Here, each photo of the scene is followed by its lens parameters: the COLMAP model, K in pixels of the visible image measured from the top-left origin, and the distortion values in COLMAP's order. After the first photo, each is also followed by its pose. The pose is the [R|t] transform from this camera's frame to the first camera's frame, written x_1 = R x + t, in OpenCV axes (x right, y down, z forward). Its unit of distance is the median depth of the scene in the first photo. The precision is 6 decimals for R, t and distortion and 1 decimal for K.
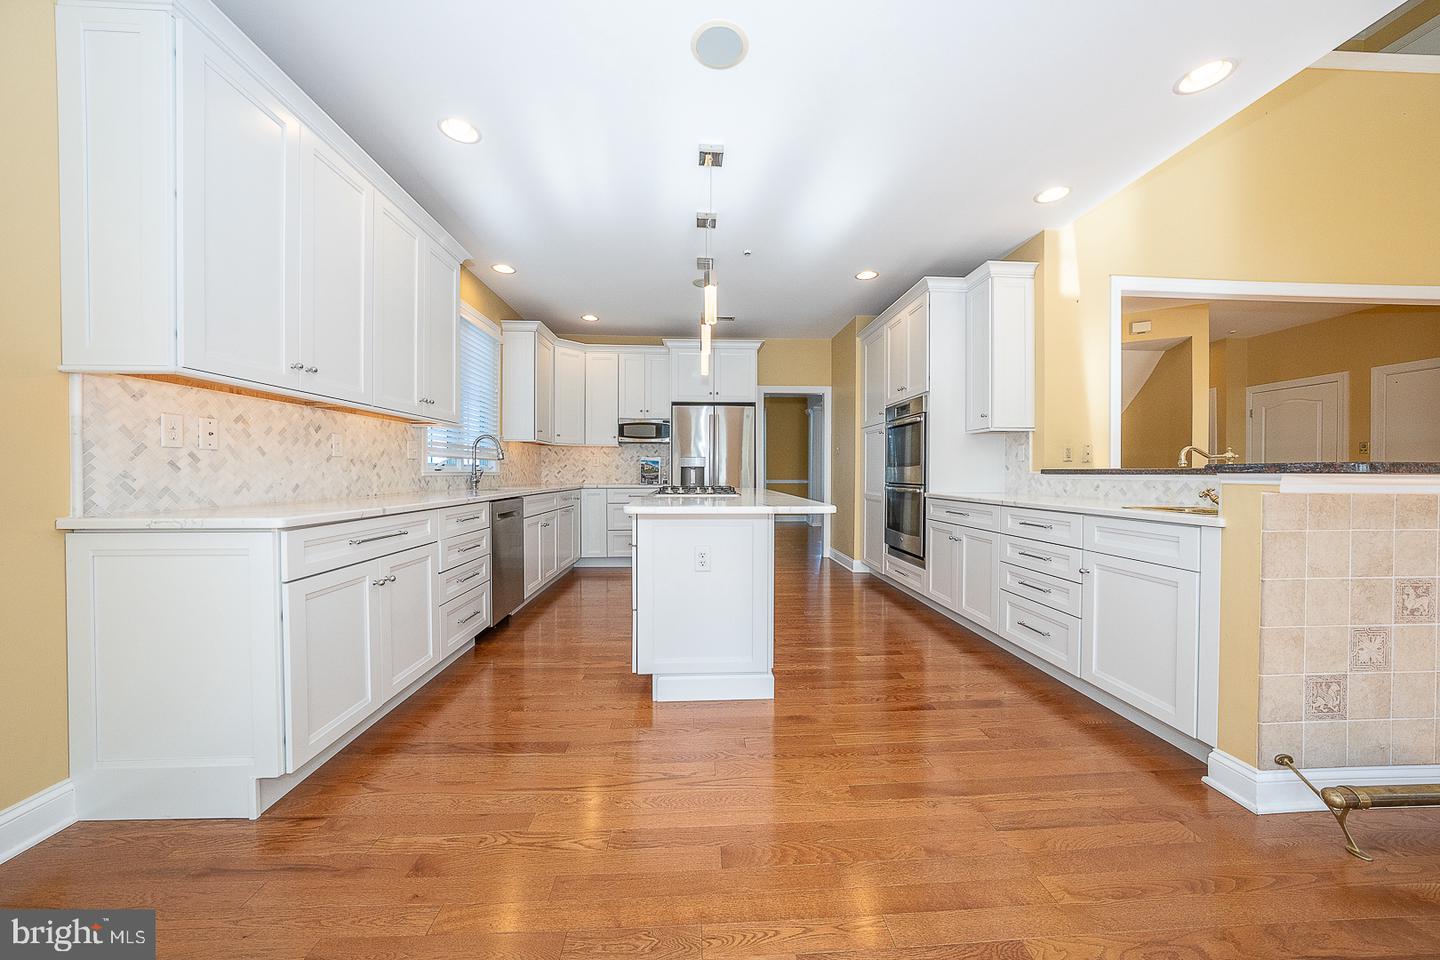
lens RADIAL K [[494.4, 0, 719.9], [0, 494.4, 476.5], [0, 0, 1]] dist [-0.030418, 0.005871]
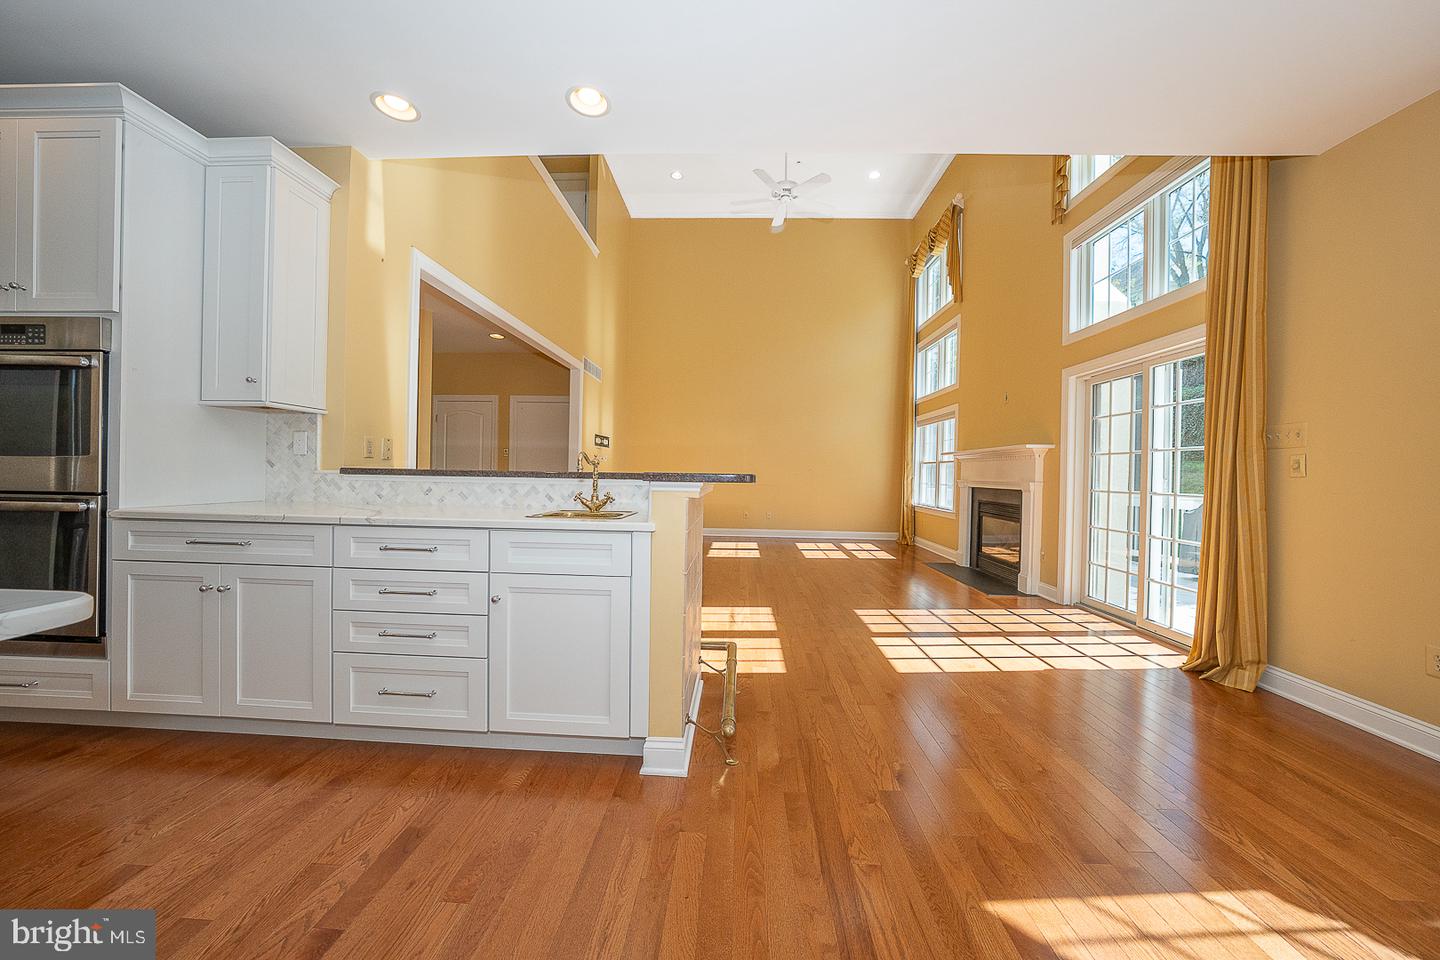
lens RADIAL K [[494.4, 0, 719.9], [0, 494.4, 476.5], [0, 0, 1]] dist [-0.030418, 0.005871]
pose [[0.093362, -0.008257, 0.995598, -0.018246], [-0.009039, 0.999917, 0.009141, -0.013353], [-0.995591, -0.009853, 0.093280, 0.364718]]
